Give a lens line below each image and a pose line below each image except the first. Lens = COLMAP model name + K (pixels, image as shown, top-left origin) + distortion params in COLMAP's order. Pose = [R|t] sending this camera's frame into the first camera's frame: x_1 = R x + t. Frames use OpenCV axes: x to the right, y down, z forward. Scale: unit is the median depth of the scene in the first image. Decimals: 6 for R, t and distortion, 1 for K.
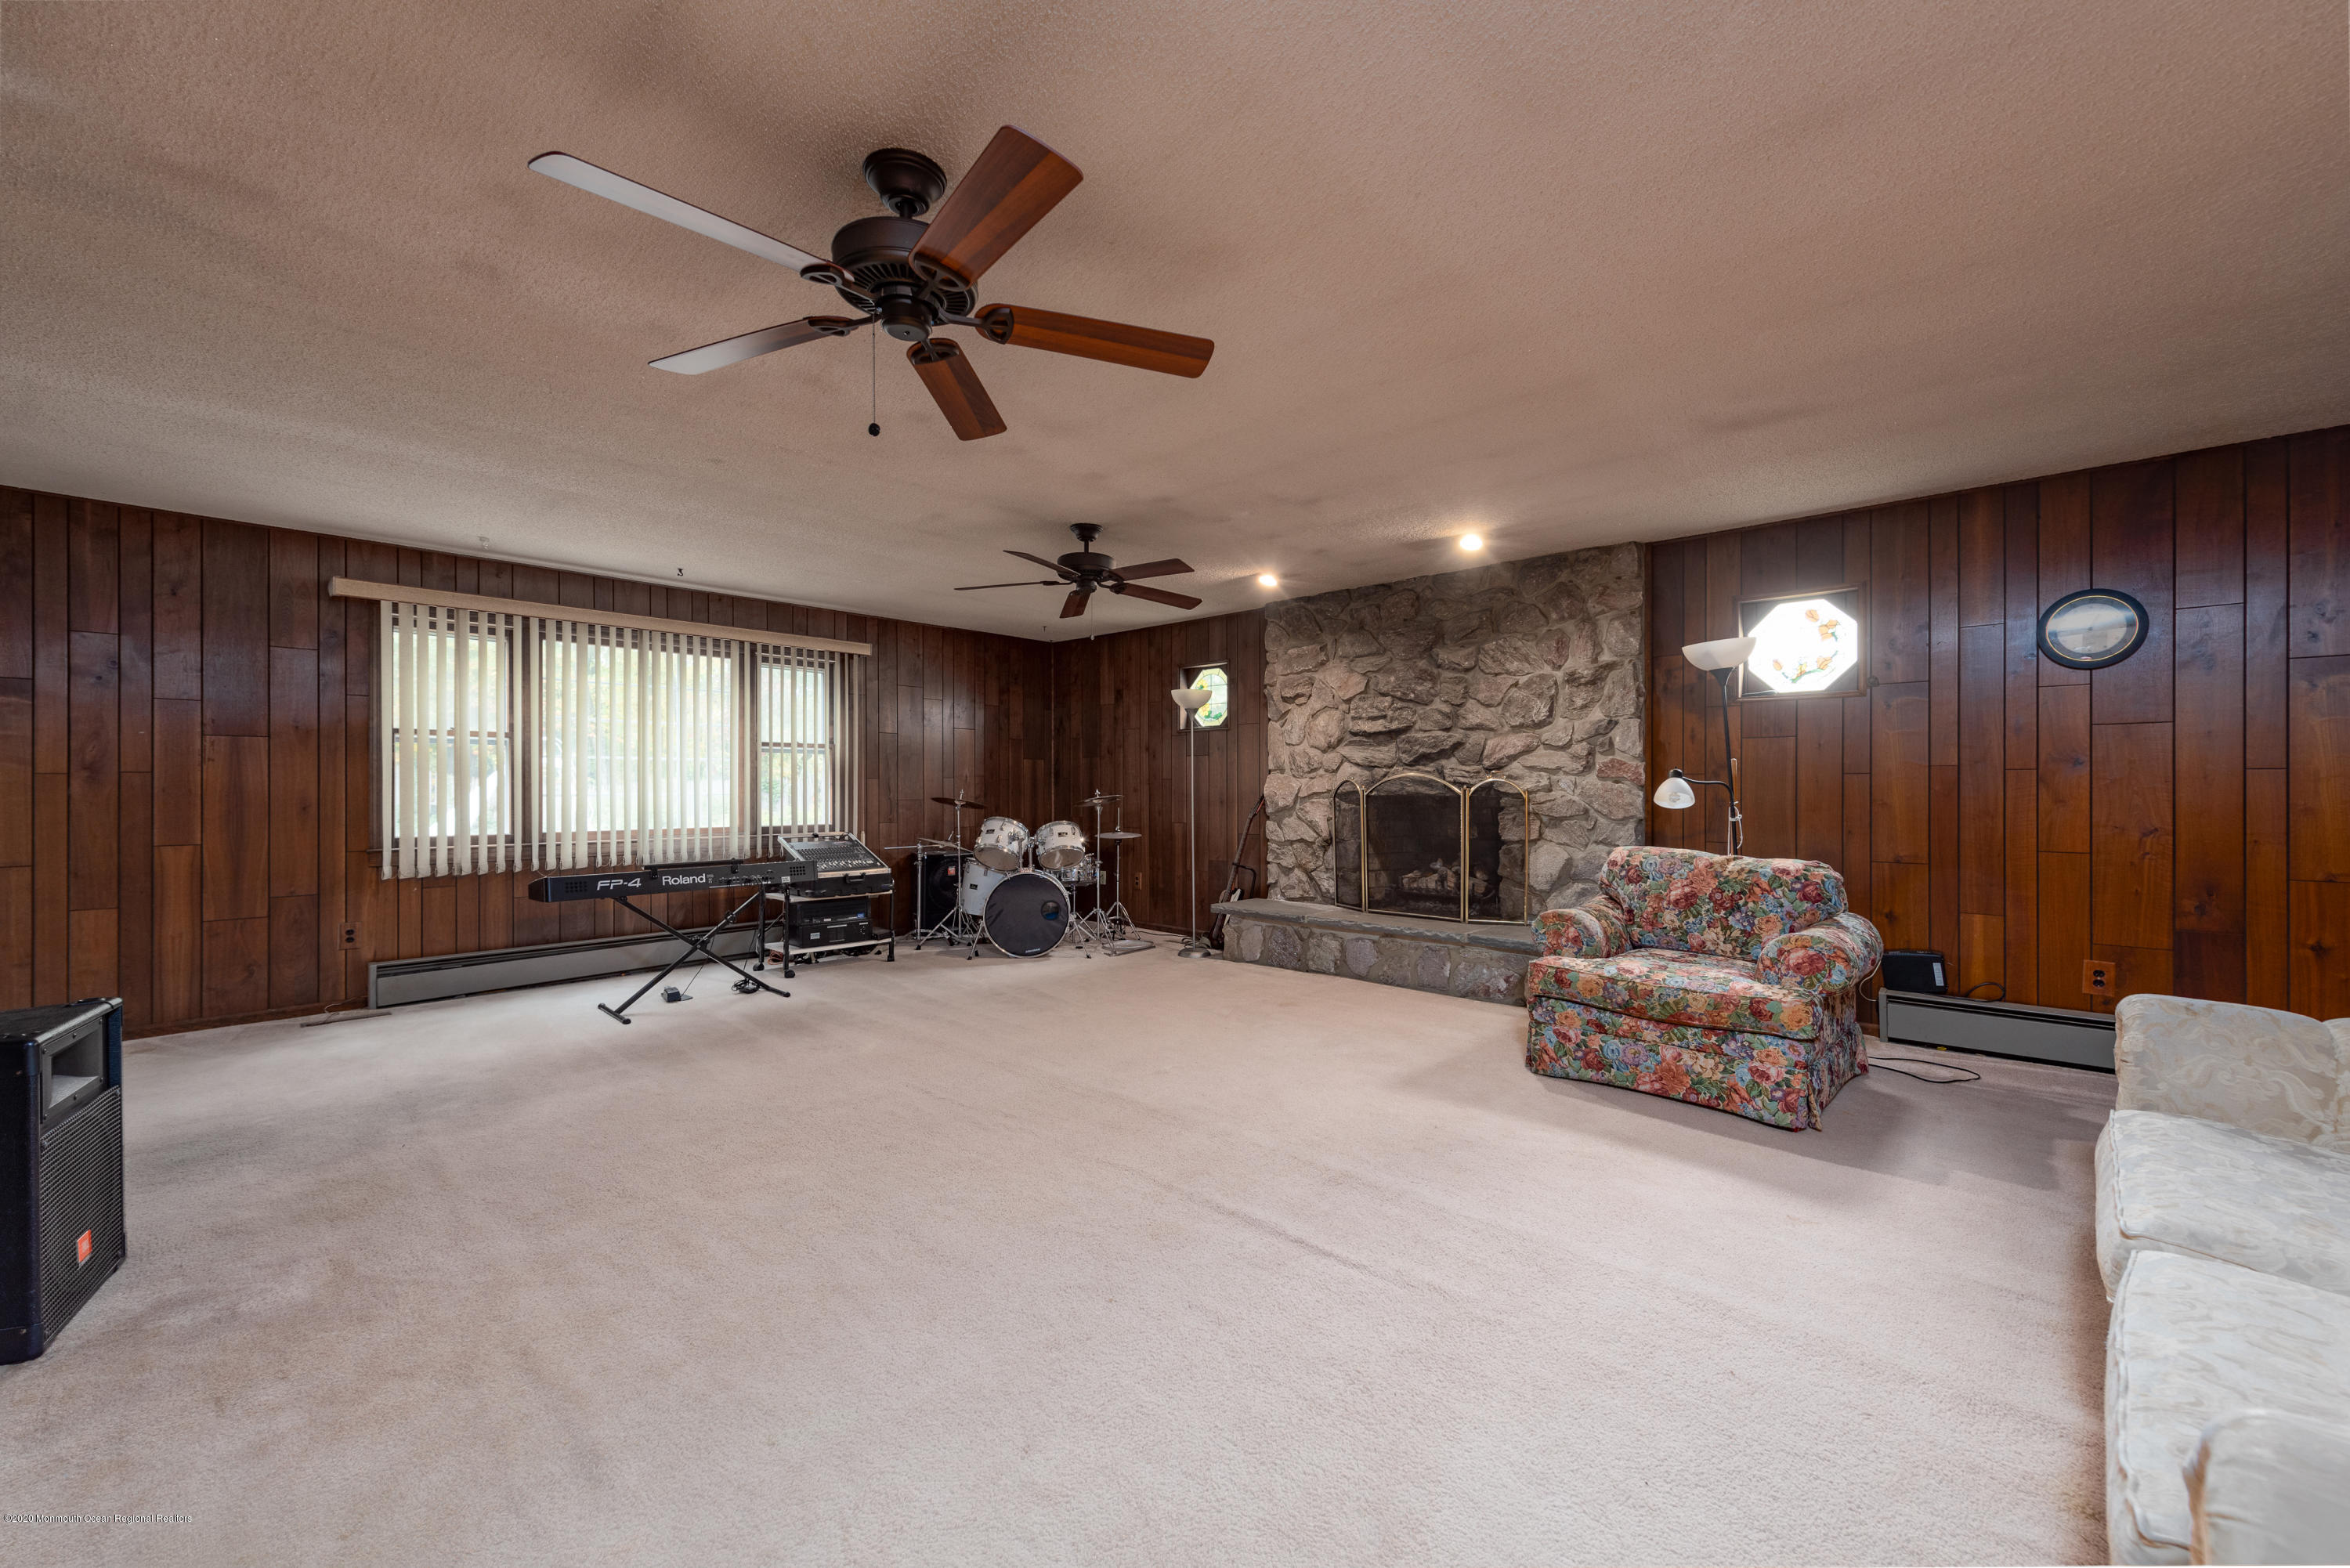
lens RADIAL K [[939.0, 0, 1176.8], [0, 939.0, 787.0], [0, 0, 1]] dist [0.004676, 0.000534]
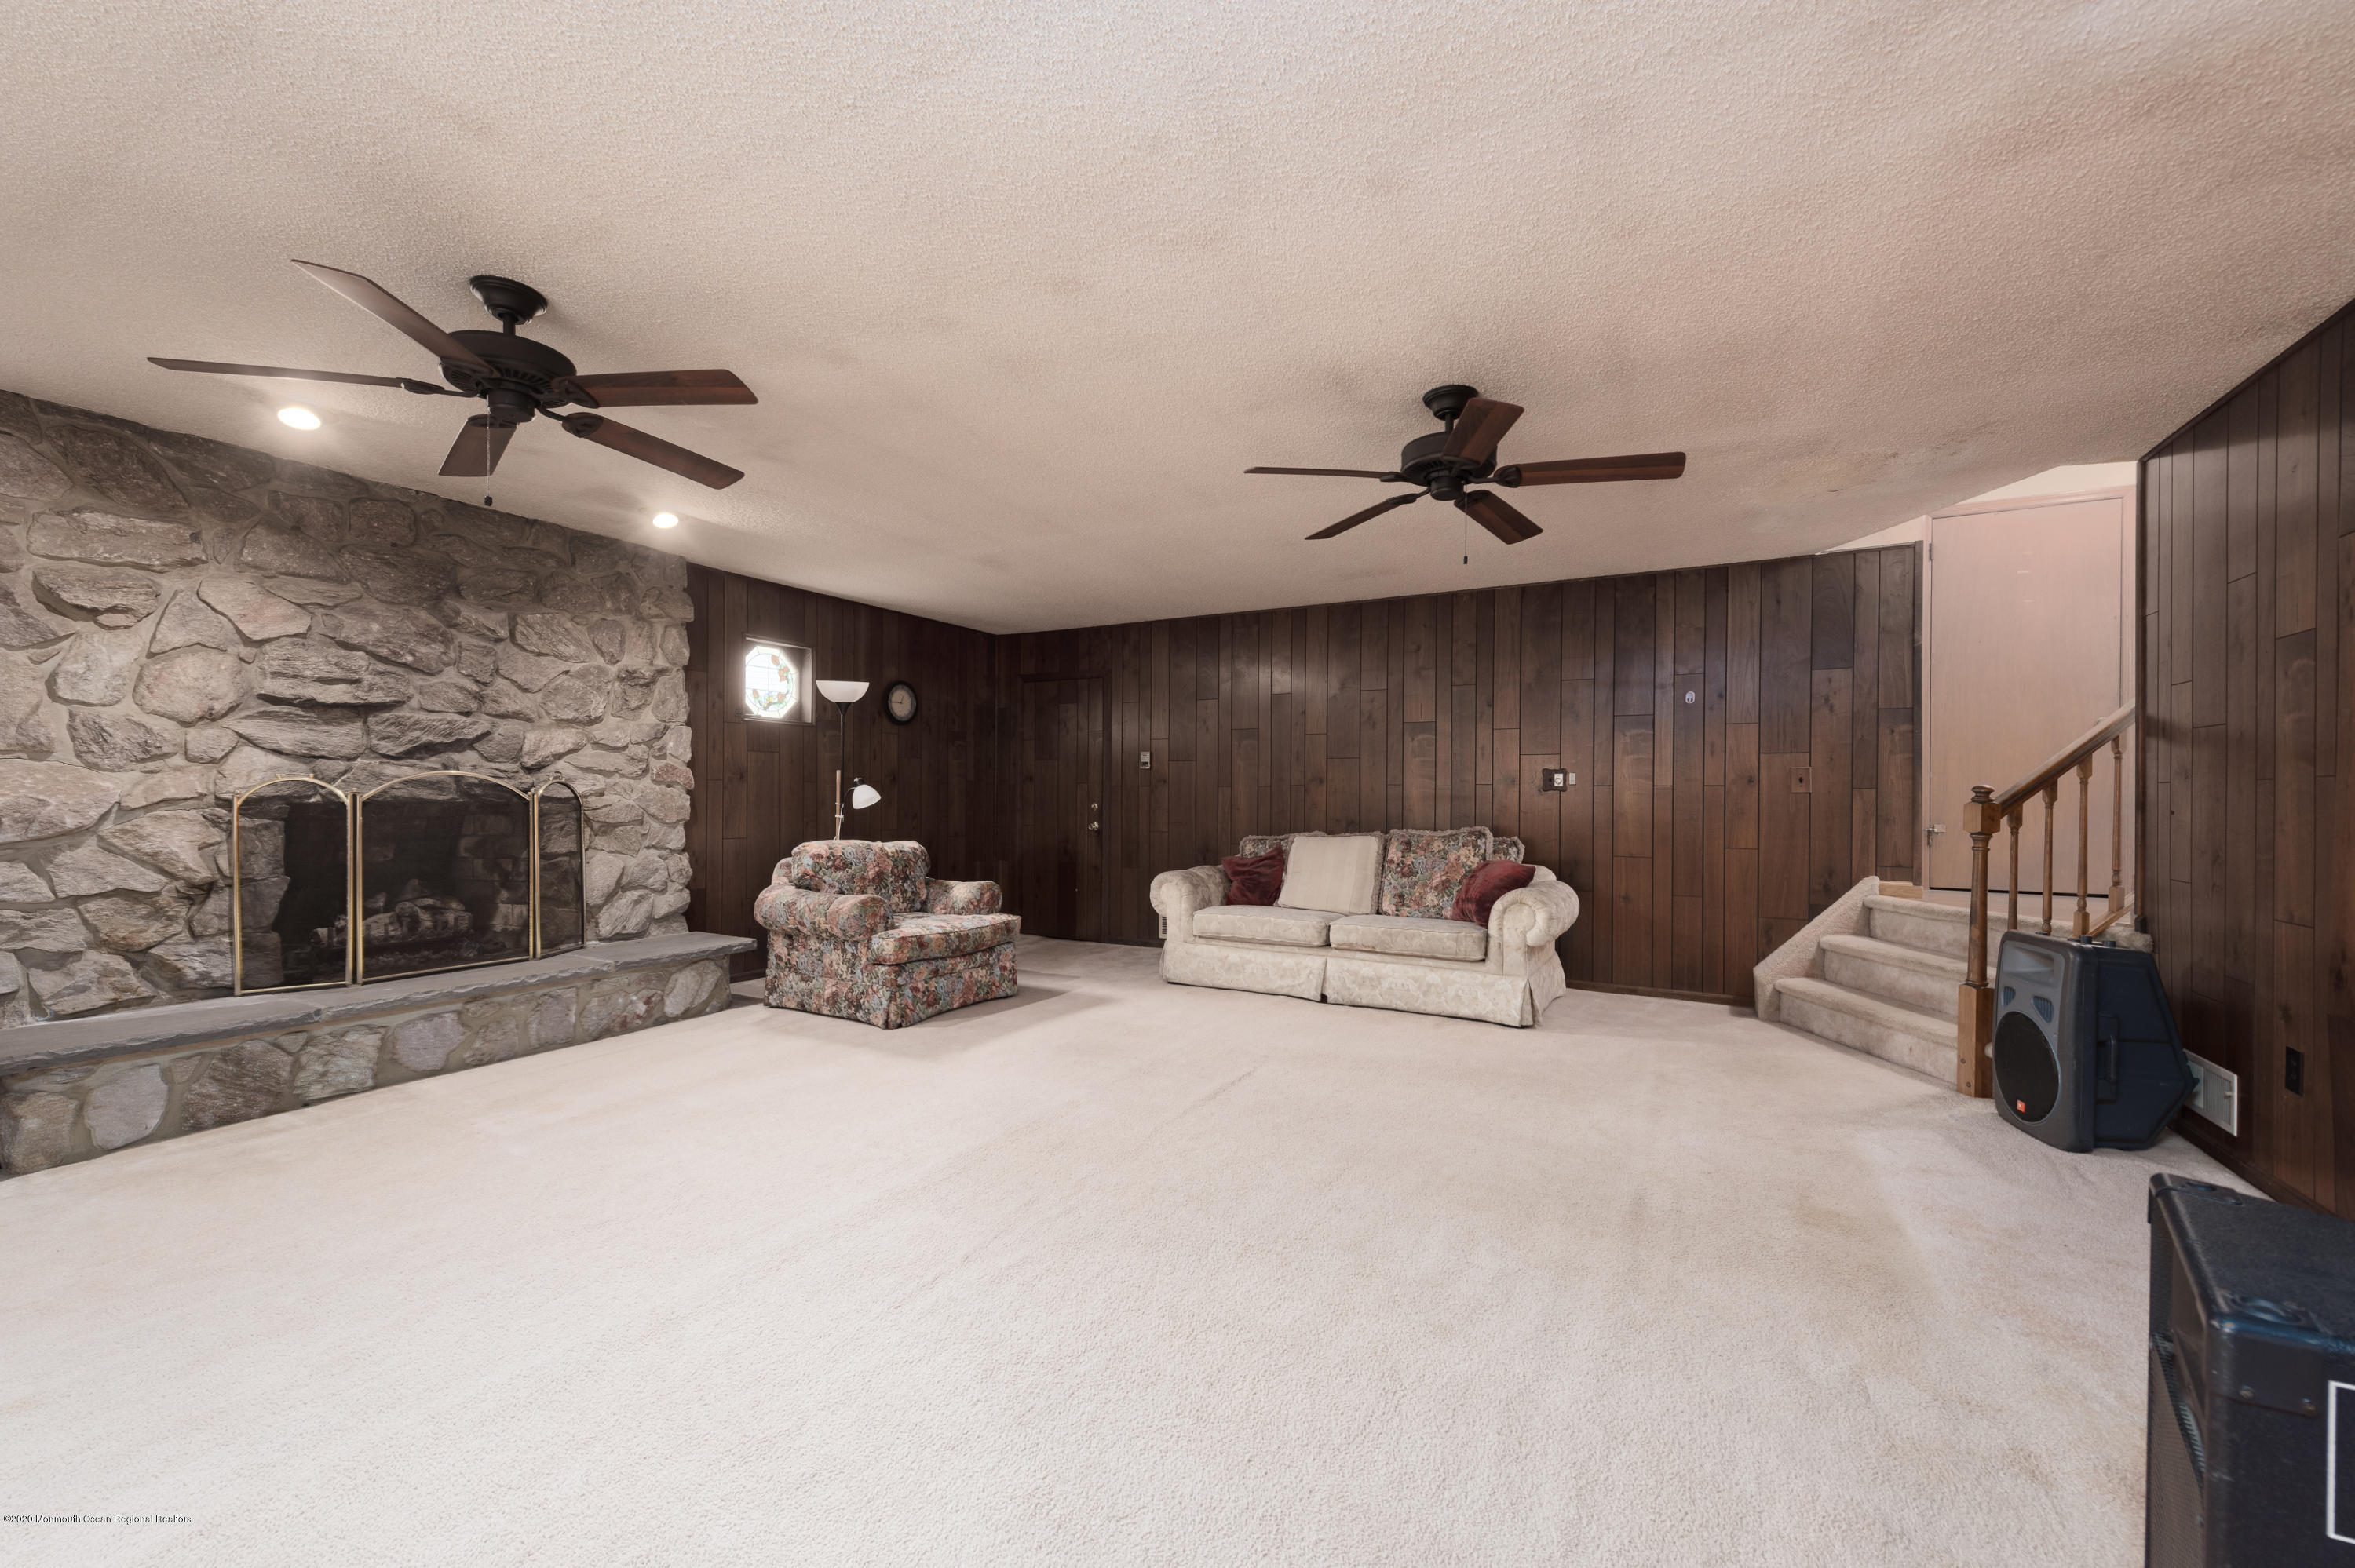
lens RADIAL K [[940.9, 0, 1178.9], [0, 940.9, 796.8], [0, 0, 1]] dist [0.004676, 0.000534]
pose [[-0.267537, -0.002370, 0.963545, -0.618491], [-0.002578, 0.999995, 0.001744, 0.002604], [-0.963544, -0.002018, -0.267542, 0.687888]]
